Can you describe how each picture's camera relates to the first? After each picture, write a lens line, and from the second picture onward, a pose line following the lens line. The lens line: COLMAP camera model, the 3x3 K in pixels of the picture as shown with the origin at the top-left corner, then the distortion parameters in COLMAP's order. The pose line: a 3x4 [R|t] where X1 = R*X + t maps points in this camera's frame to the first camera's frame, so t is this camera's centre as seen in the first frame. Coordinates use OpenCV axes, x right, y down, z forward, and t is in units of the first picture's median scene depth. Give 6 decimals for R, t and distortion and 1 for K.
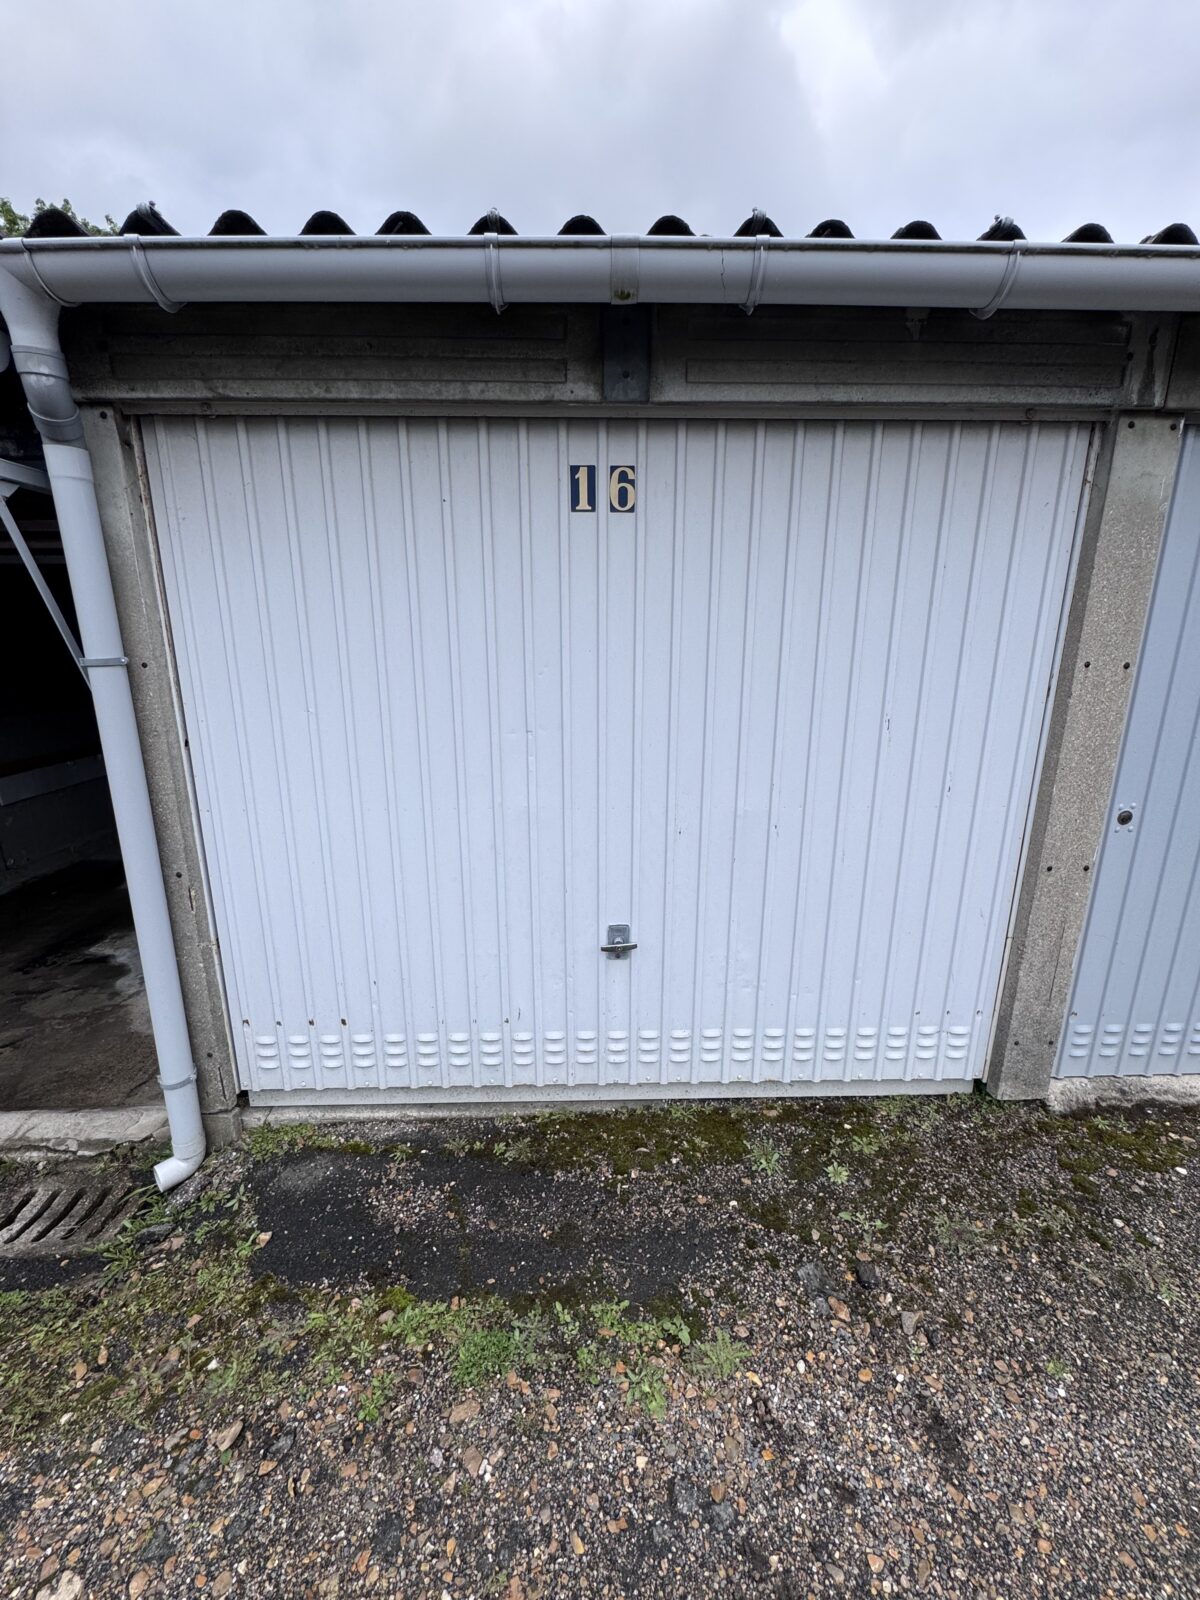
lens RADIAL K [[643.8, 0, 598.3], [0, 643.8, 801.1], [0, 0, 1]] dist [0.000722, 0.000091]
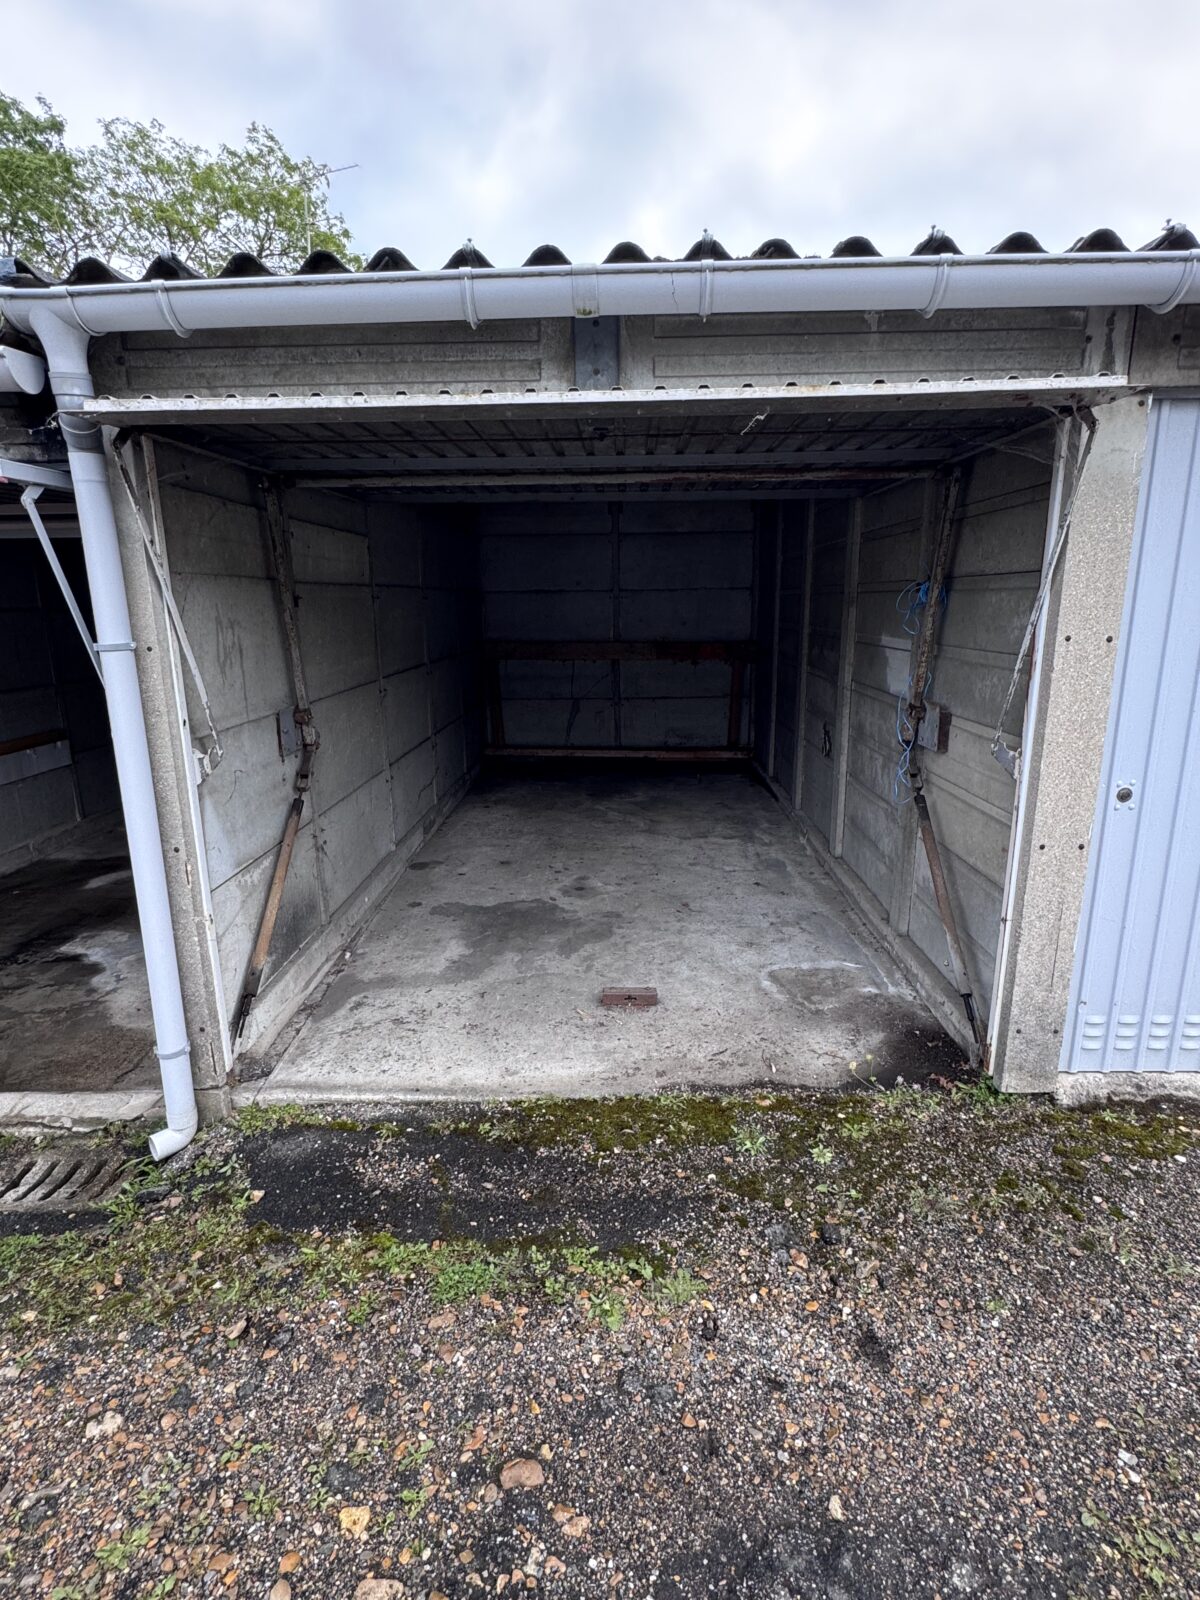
lens RADIAL K [[832.9, 0, 598.6], [0, 832.9, 801.3], [0, 0, 1]] dist [0.001452, 0.000938]
pose [[0.998559, -0.000349, -0.053664, 0.108309], [0.000025, 0.999982, -0.006037, 0.048245], [0.053665, 0.006027, 0.998541, -0.329942]]
